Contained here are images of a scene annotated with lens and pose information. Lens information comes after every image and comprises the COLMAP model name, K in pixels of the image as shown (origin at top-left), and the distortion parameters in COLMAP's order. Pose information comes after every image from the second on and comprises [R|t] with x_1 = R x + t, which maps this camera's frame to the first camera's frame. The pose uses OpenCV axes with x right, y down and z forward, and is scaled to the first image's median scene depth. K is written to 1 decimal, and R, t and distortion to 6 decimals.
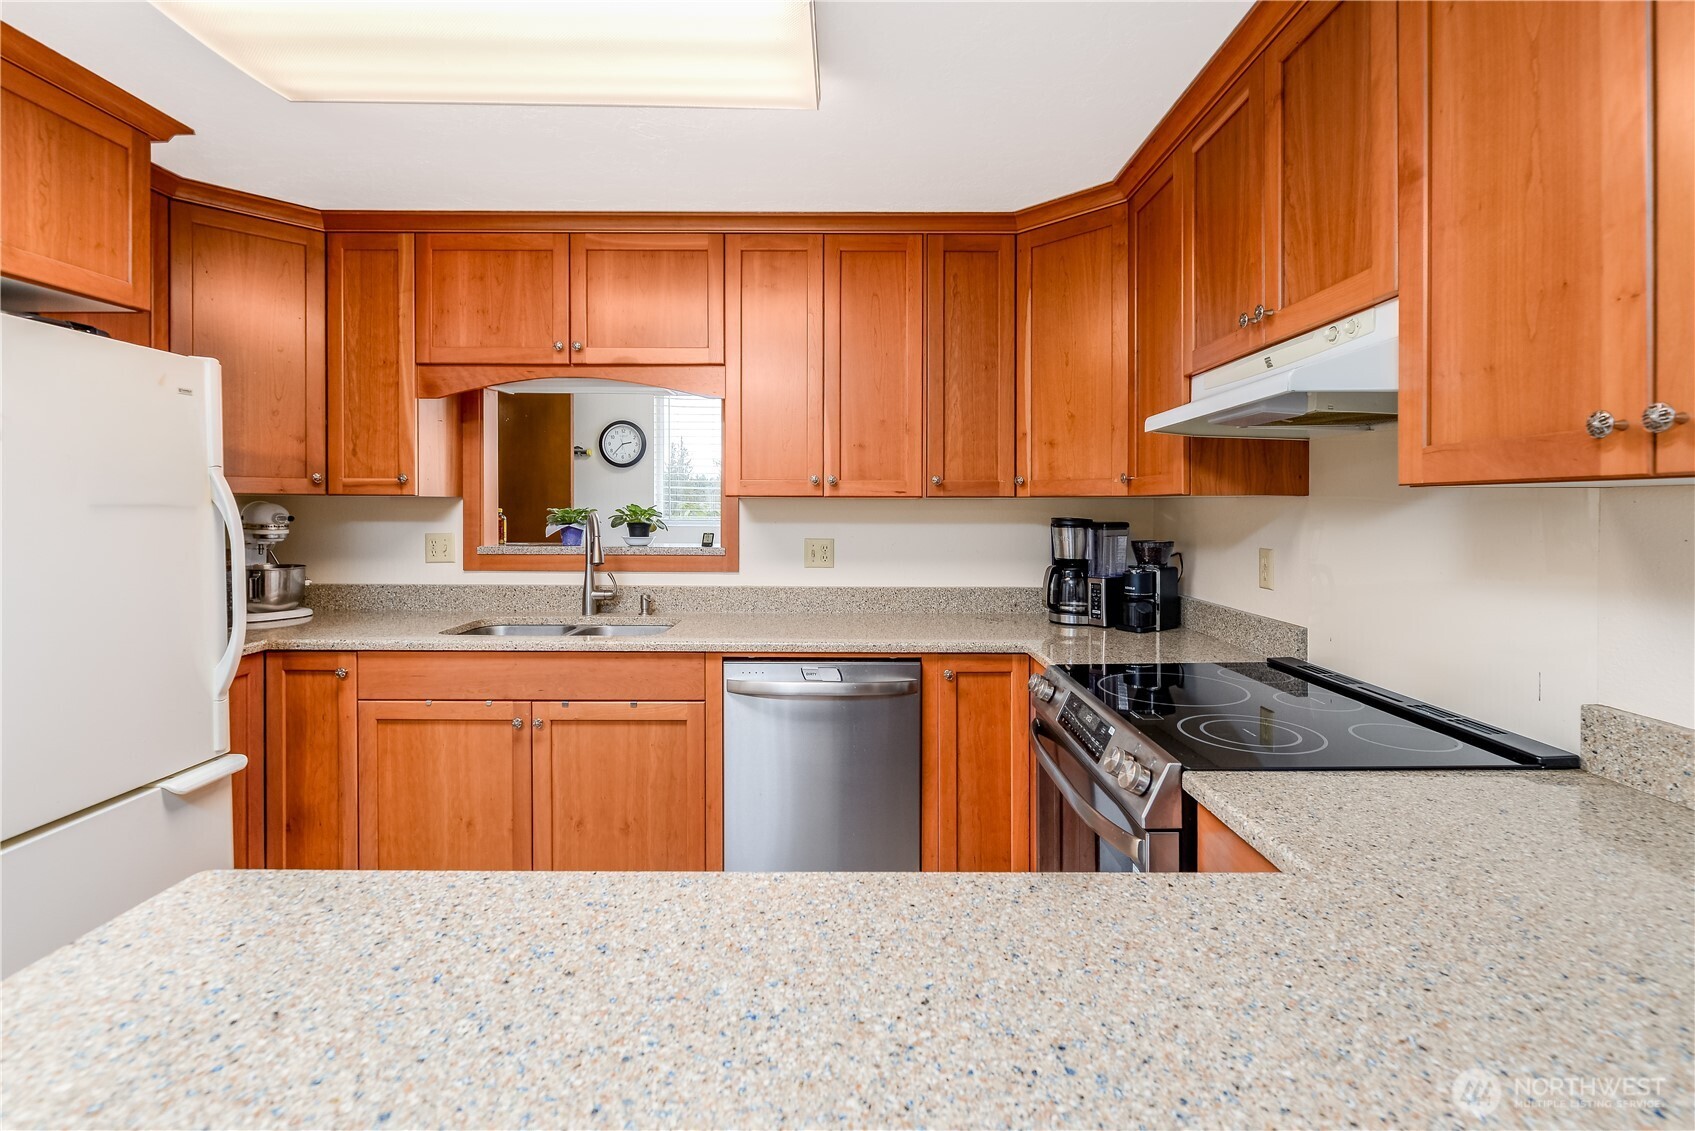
lens RADIAL K [[734.3, 0, 861.1], [0, 734.3, 514.9], [0, 0, 1]] dist [-0.000363, -0.003346]
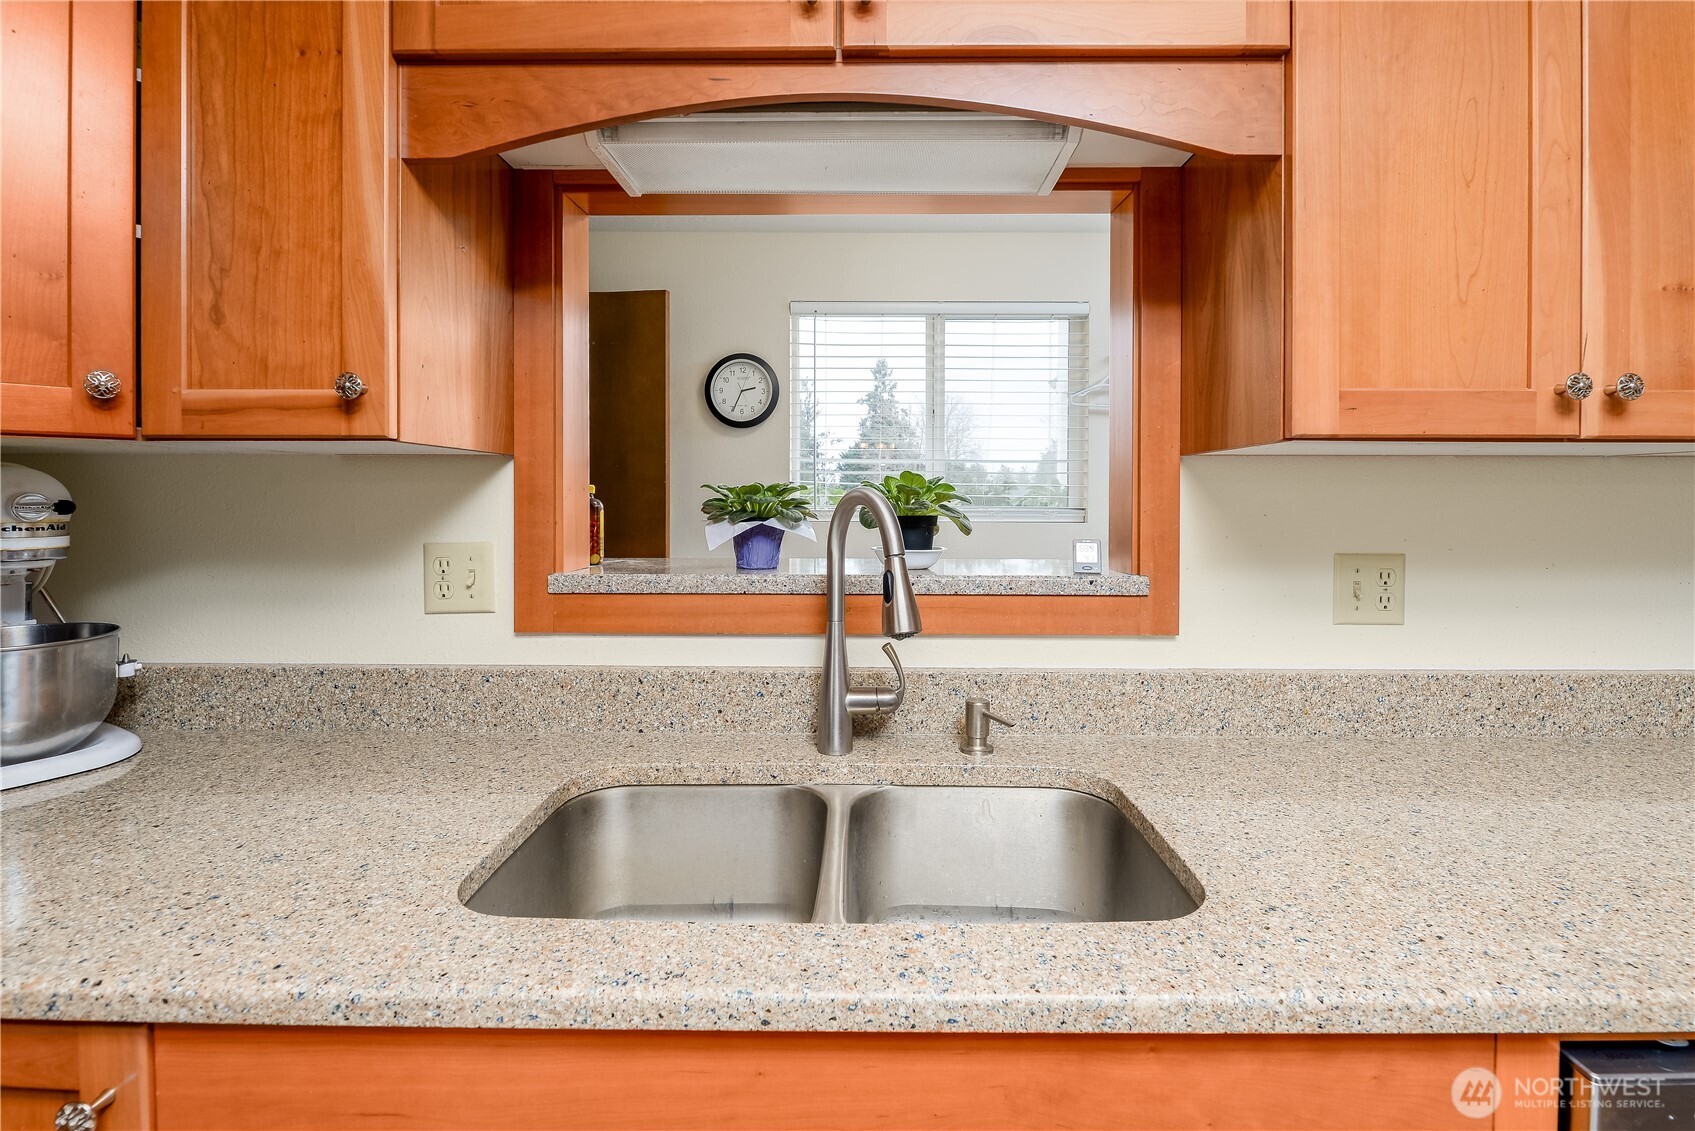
lens RADIAL K [[771.6, 0, 875.3], [0, 771.6, 504.3], [0, 0, 1]] dist [-0.004640, -0.000951]
pose [[0.999794, -0.001932, -0.020187, -0.369858], [0.001865, 0.999993, -0.003340, 0.006117], [0.020193, 0.003301, 0.999791, 0.638928]]
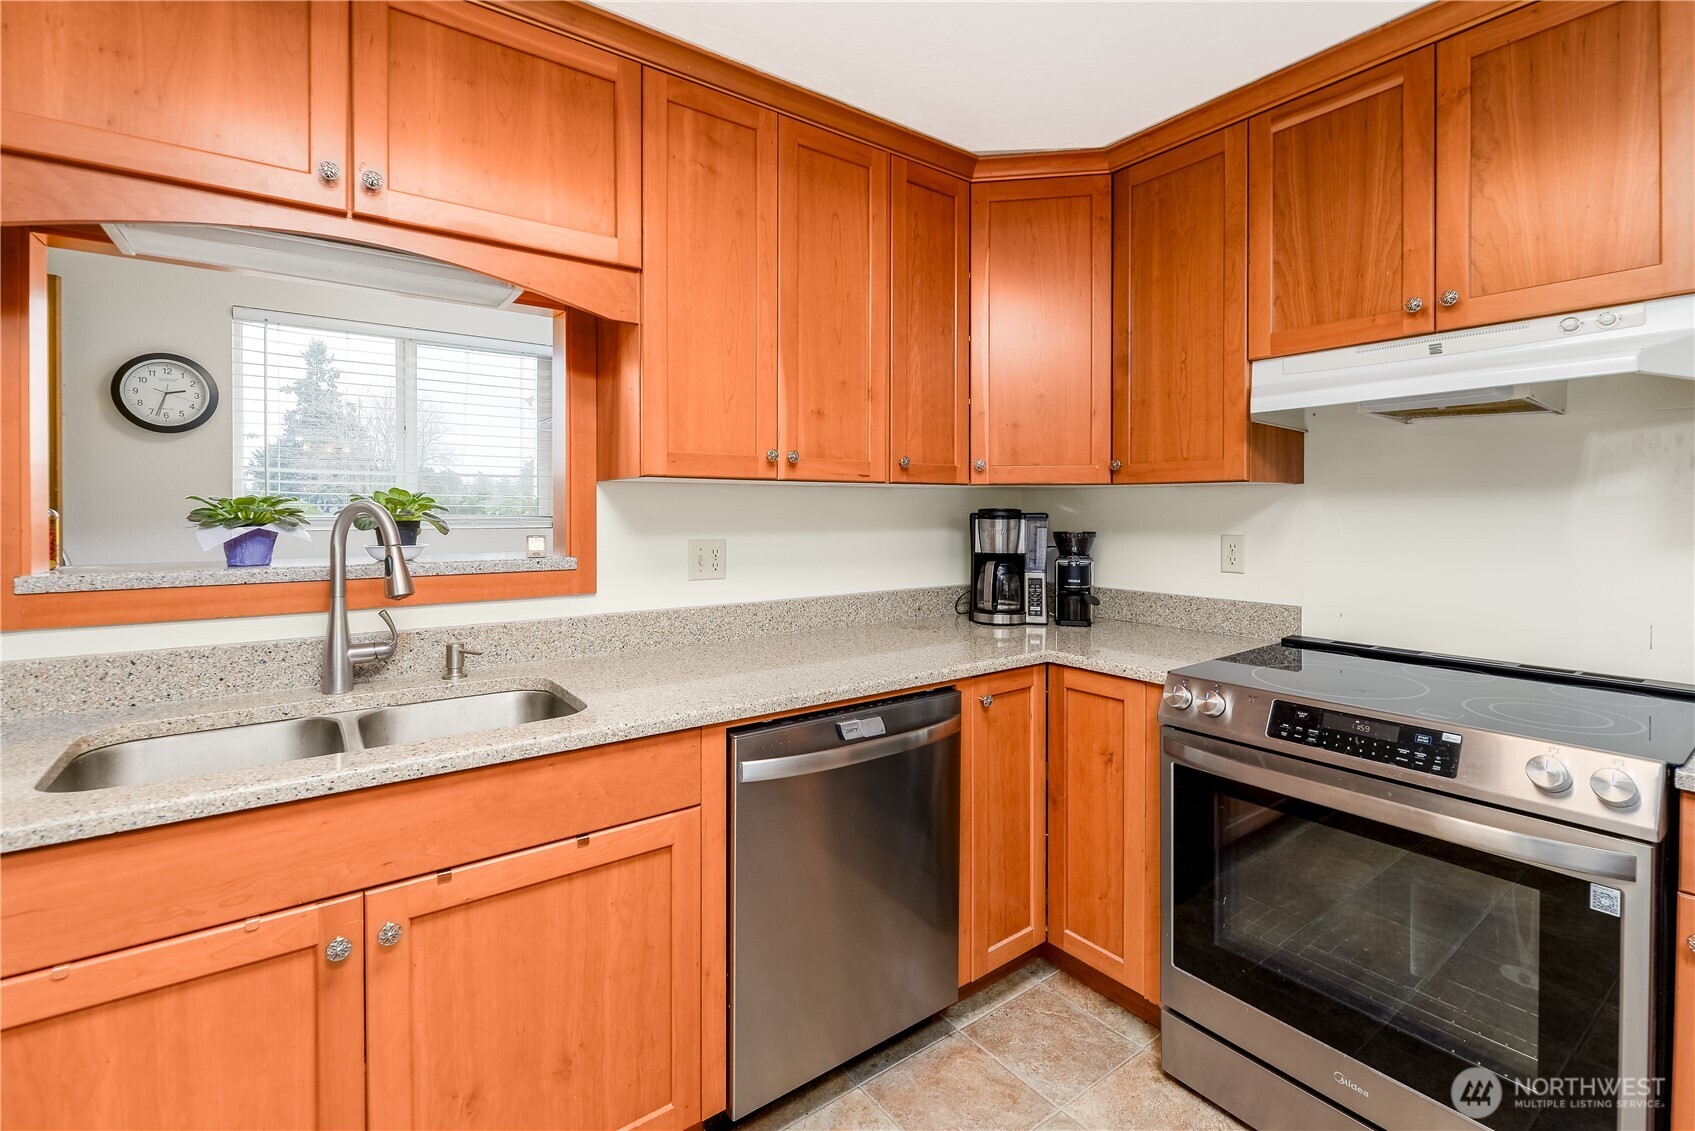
lens RADIAL K [[734.3, 0, 861.1], [0, 734.3, 514.9], [0, 0, 1]] dist [-0.000363, -0.003346]
pose [[0.812058, -0.007932, 0.583522, -0.403988], [0.008411, 0.999963, 0.001888, 0.009095], [-0.583515, 0.003375, 0.812095, 0.369244]]
